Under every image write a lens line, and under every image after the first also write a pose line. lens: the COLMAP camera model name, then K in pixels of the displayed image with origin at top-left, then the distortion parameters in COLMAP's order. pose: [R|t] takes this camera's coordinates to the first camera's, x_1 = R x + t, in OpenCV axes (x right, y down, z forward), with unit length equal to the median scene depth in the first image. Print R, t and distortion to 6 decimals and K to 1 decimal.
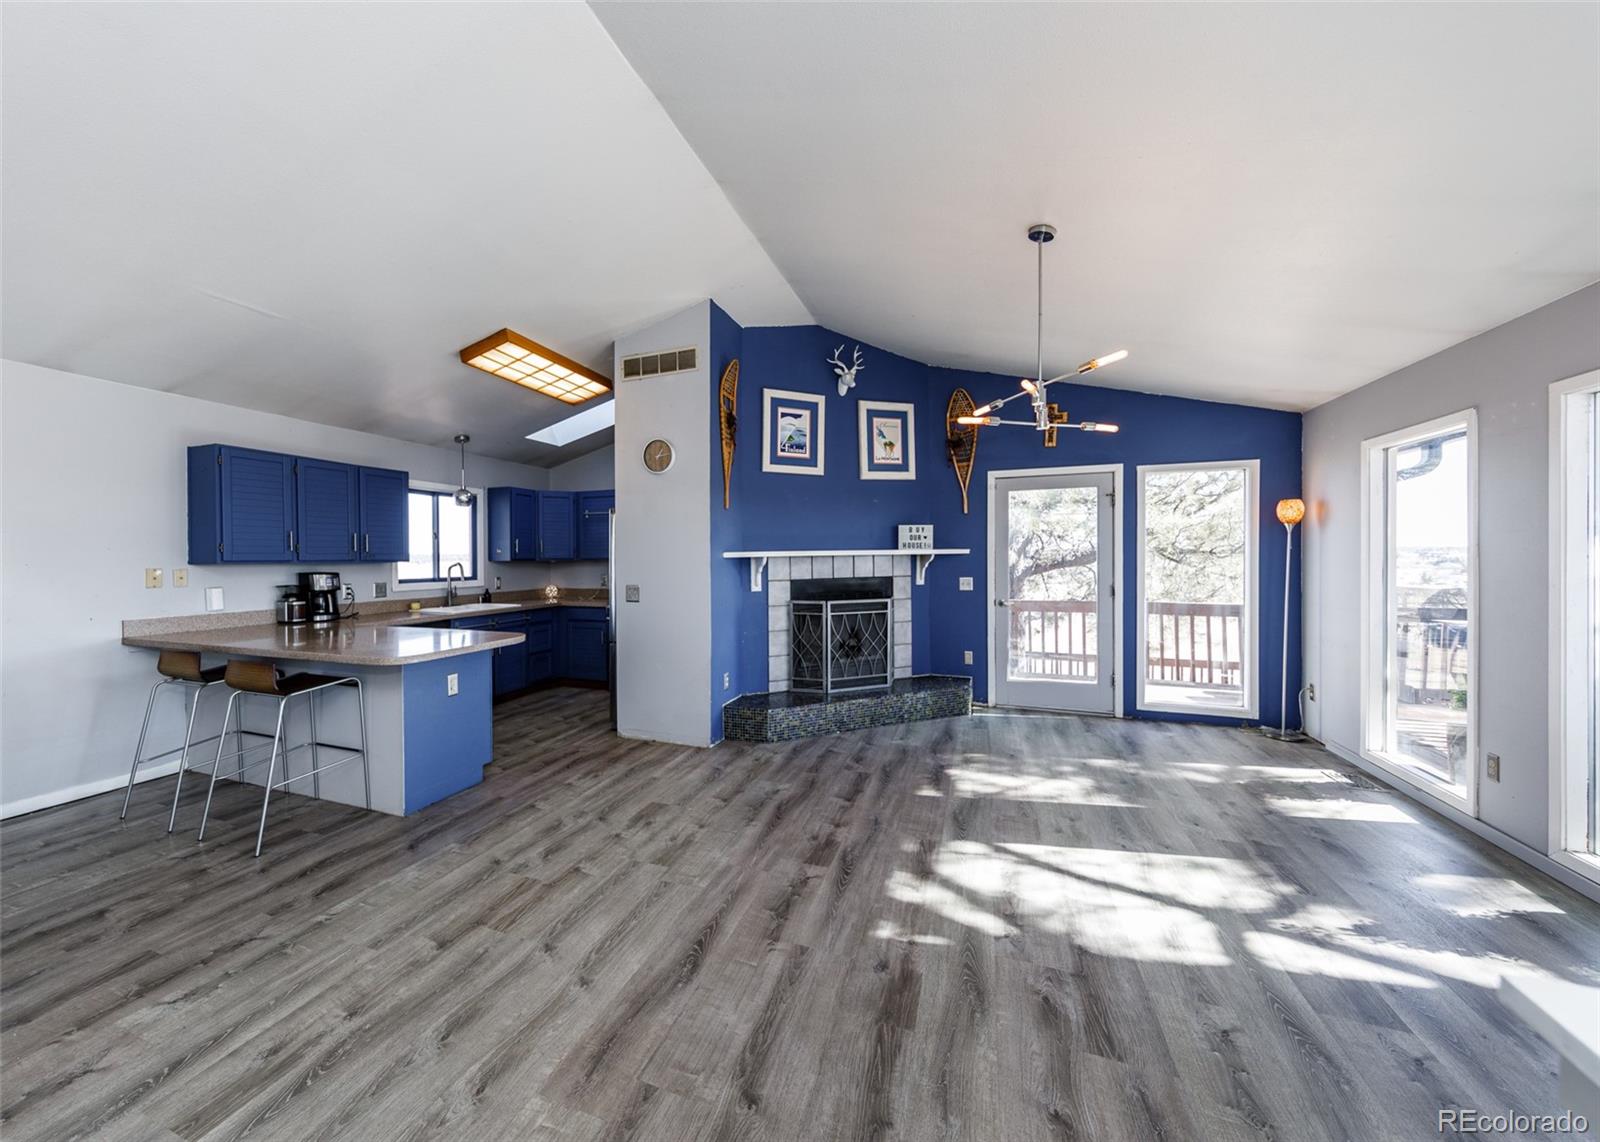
lens RADIAL K [[601.6, 0, 745.0], [0, 601.6, 561.6], [0, 0, 1]] dist [0.012403, -0.000094]
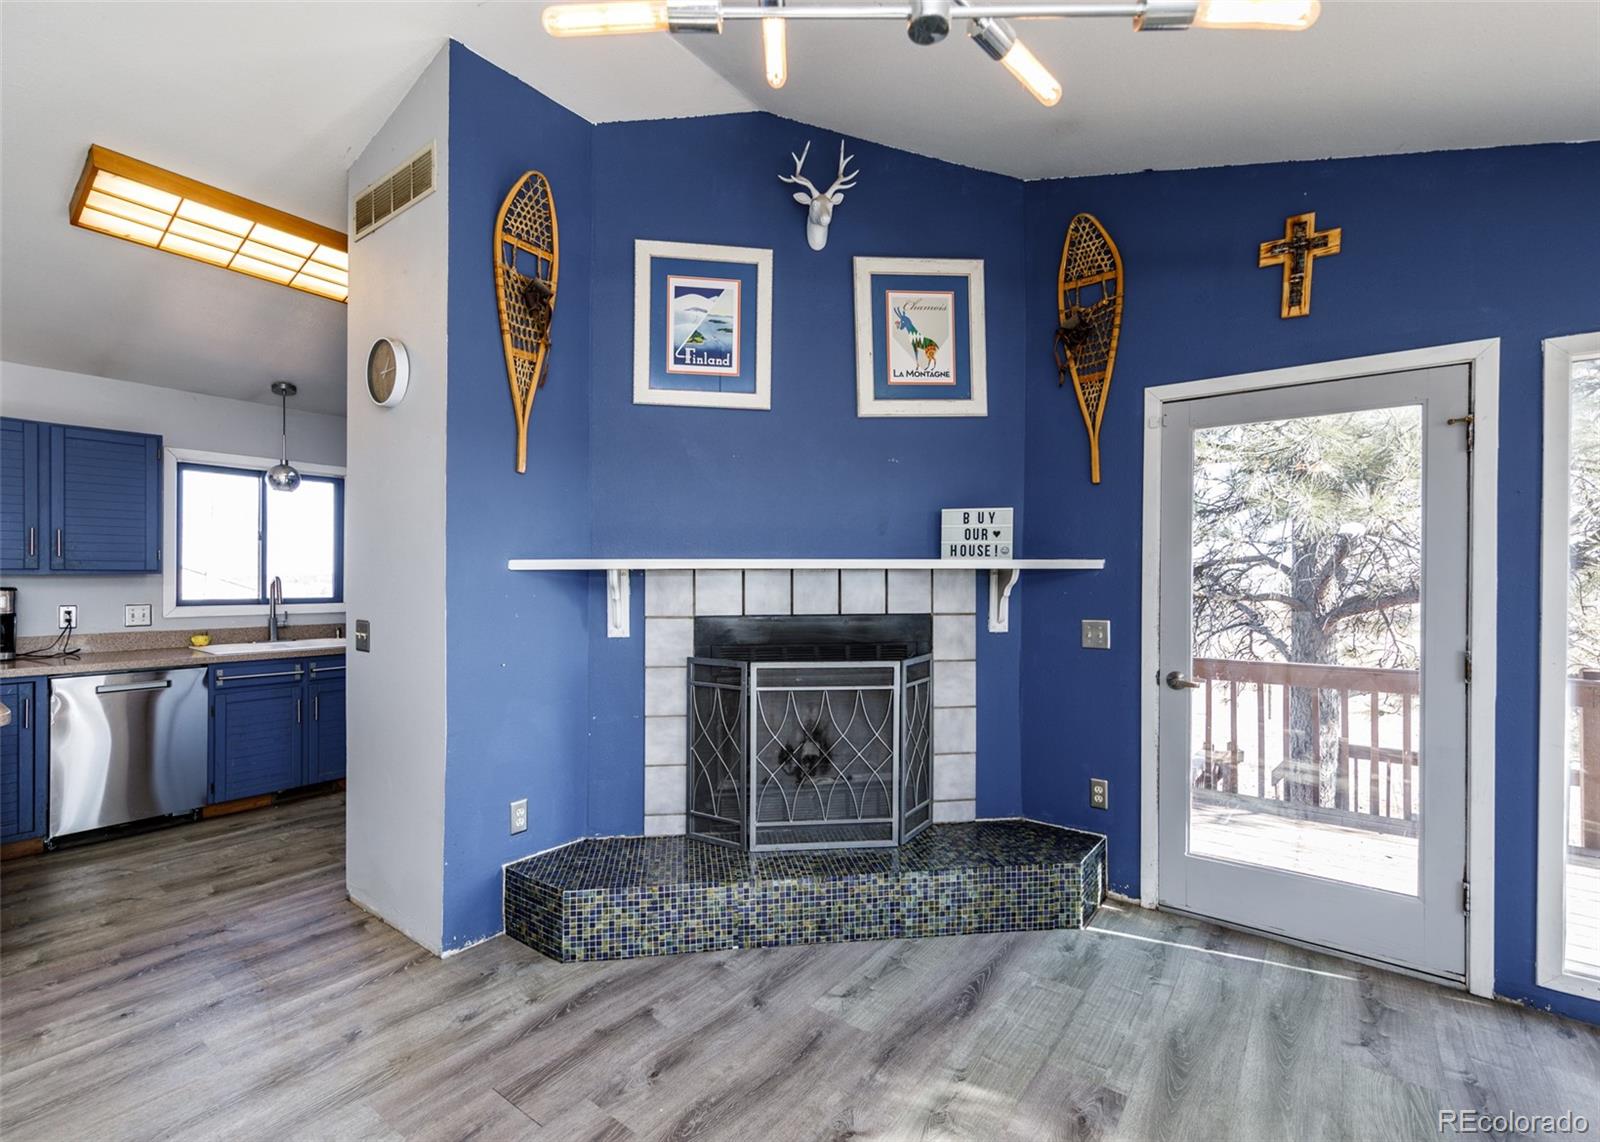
lens RADIAL K [[721.6, 0, 800.5], [0, 721.6, 577.6], [0, 0, 1]] dist [0.007544, 0.000033]
pose [[0.963317, 0.011876, -0.268104, 0.329222], [-0.013830, 0.999890, -0.005401, -0.000326], [0.268010, 0.008910, 0.963375, 0.444861]]
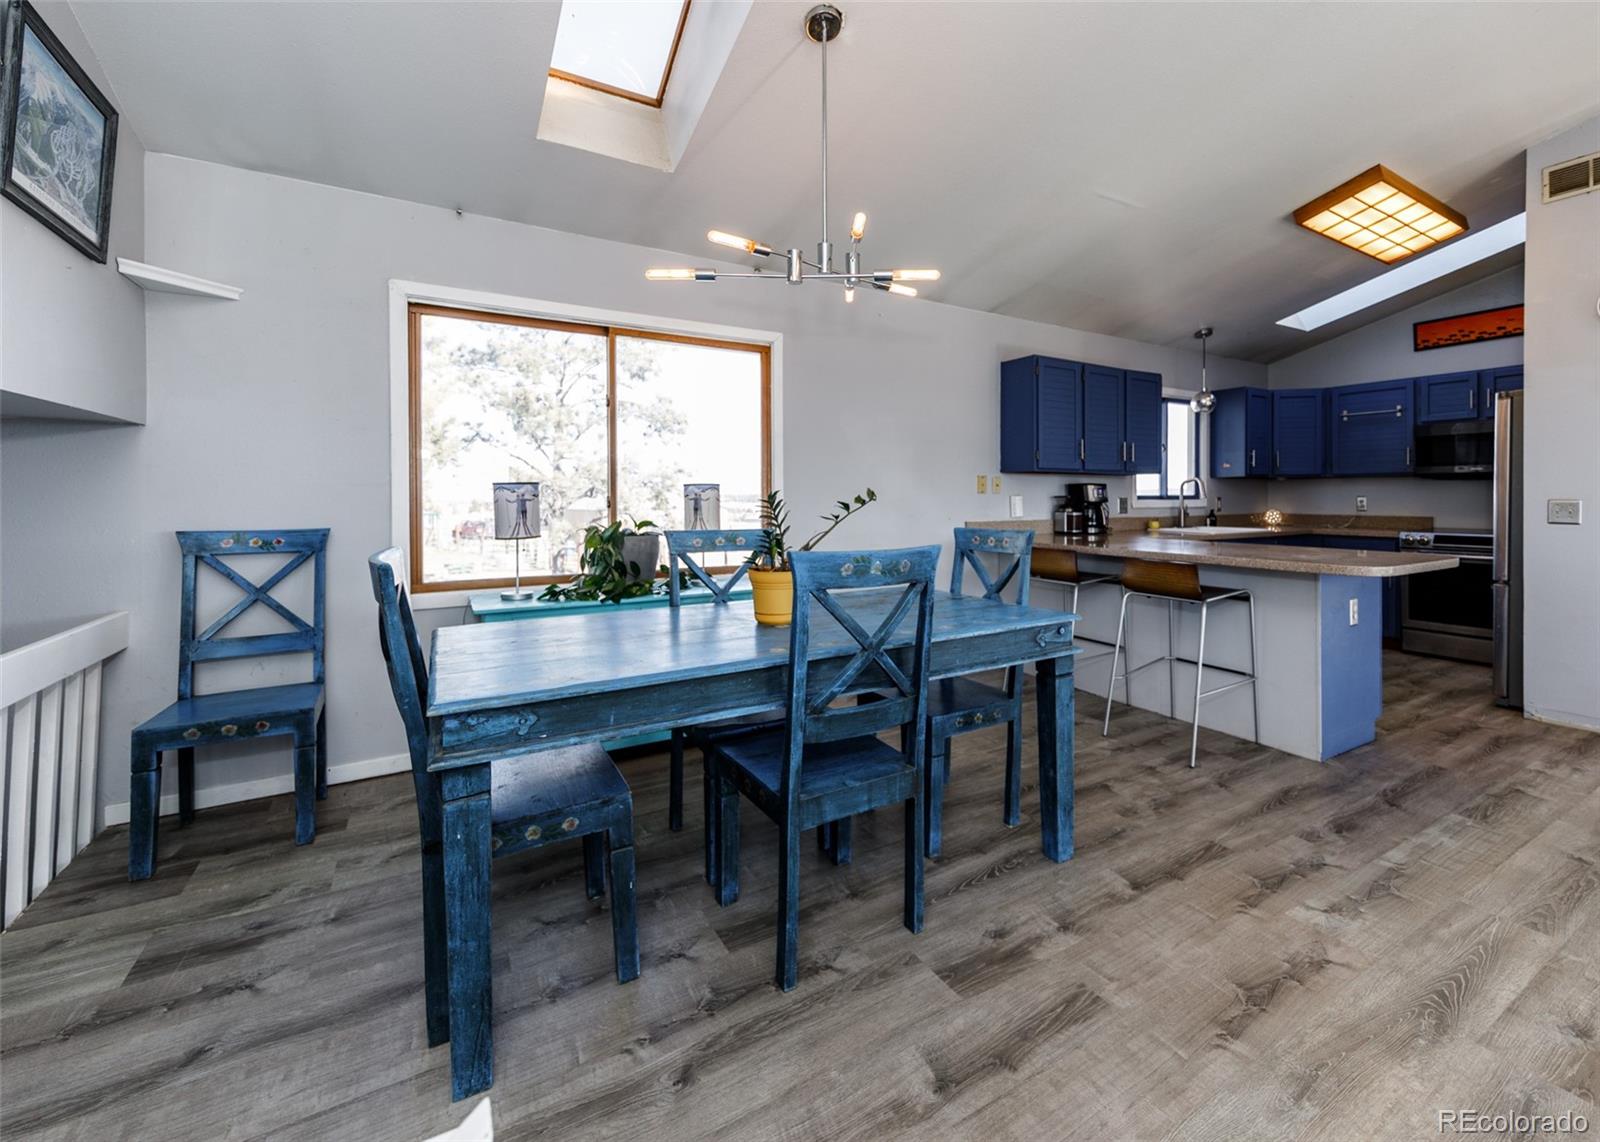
lens RADIAL K [[669.3, 0, 827.5], [0, 669.3, 502.2], [0, 0, 1]] dist [-0.000994, -0.000154]
pose [[0.797239, 0.009649, -0.603587, -0.362007], [-0.008218, 0.999953, 0.005132, 0.042110], [0.603608, 0.000869, 0.797281, -0.096315]]
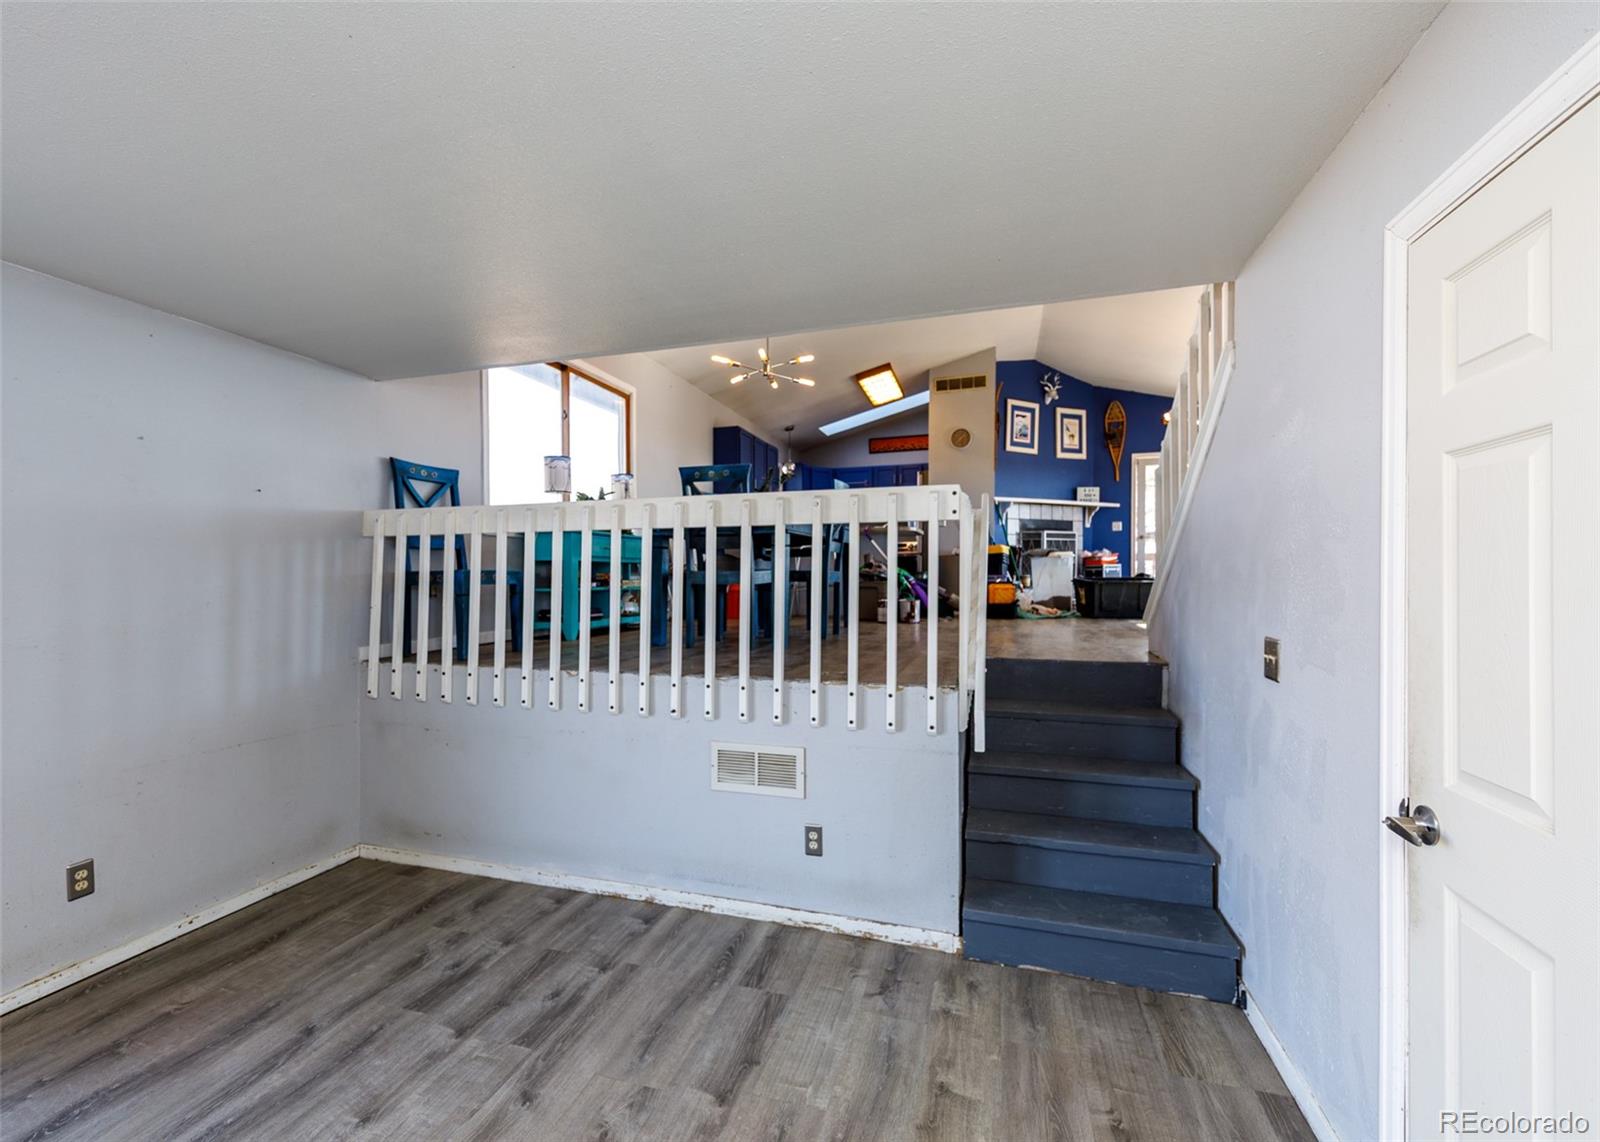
lens RADIAL K [[641.1, 0, 771.7], [0, 641.1, 582.6], [0, 0, 1]] dist [0.000583, 0.000215]
pose [[0.998725, 0.002716, 0.050409, -0.679763], [-0.003125, 0.999963, 0.008025, 0.192157], [-0.050385, -0.008172, 0.998696, -0.685436]]
